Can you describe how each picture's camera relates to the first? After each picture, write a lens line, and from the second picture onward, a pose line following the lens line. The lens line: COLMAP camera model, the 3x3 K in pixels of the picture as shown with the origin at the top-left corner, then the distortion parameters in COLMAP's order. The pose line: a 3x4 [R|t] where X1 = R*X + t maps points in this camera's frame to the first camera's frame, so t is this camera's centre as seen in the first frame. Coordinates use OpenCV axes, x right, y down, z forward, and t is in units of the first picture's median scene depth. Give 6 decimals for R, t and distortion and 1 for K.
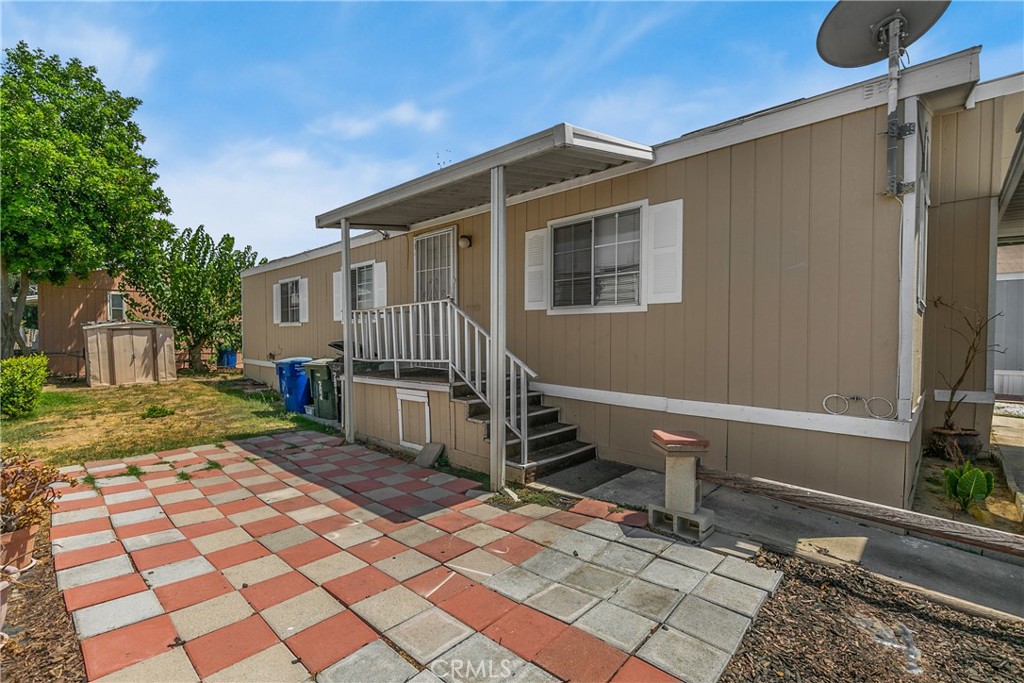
lens RADIAL K [[459.5, 0, 513.5], [0, 459.5, 344.8], [0, 0, 1]] dist [0.002019, -0.000017]
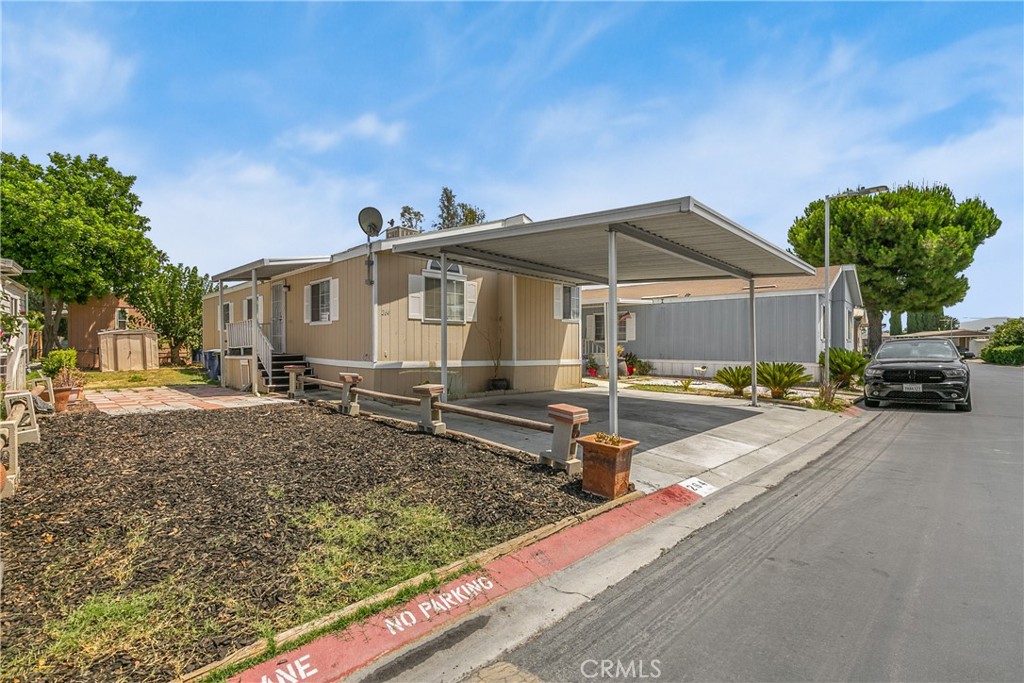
lens RADIAL K [[459.5, 0, 513.5], [0, 459.5, 344.8], [0, 0, 1]] dist [0.002019, -0.000017]
pose [[0.999828, -0.001995, -0.018465, 0.488376], [0.001675, 0.999849, -0.017309, 0.029797], [0.018497, 0.017275, 0.999680, -0.517310]]
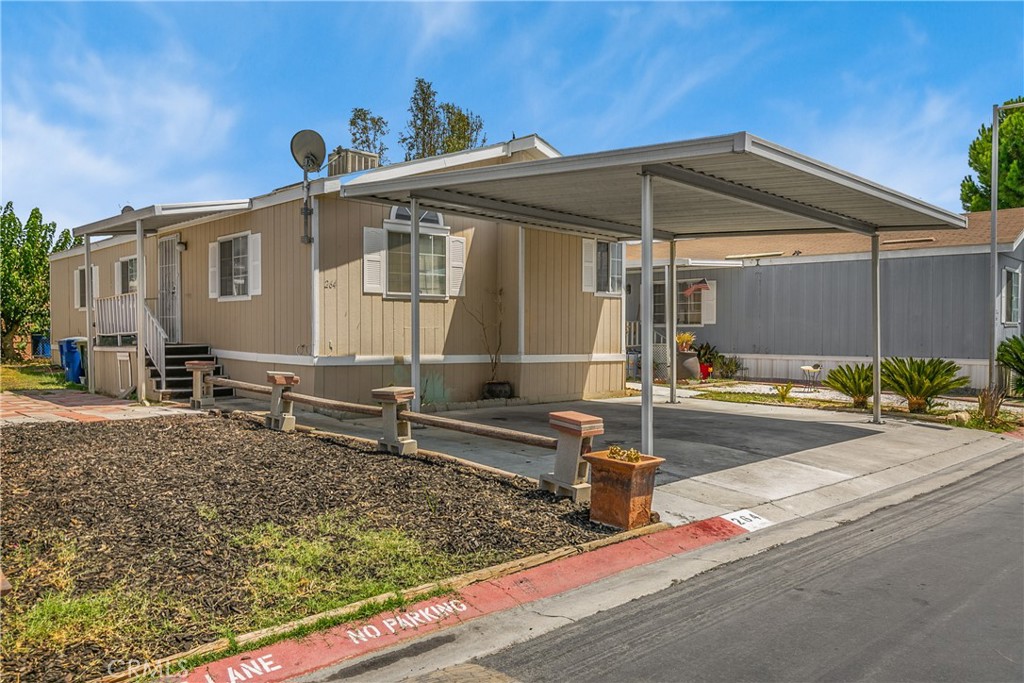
lens RADIAL K [[756.3, 0, 512.0], [0, 756.3, 341.5], [0, 0, 1]] dist [-0.003231, 0.002163]
pose [[0.998986, 0.000264, -0.045025, 0.507663], [-0.000345, 0.999998, -0.001796, 0.029558], [0.045025, 0.001810, 0.998984, -0.612912]]
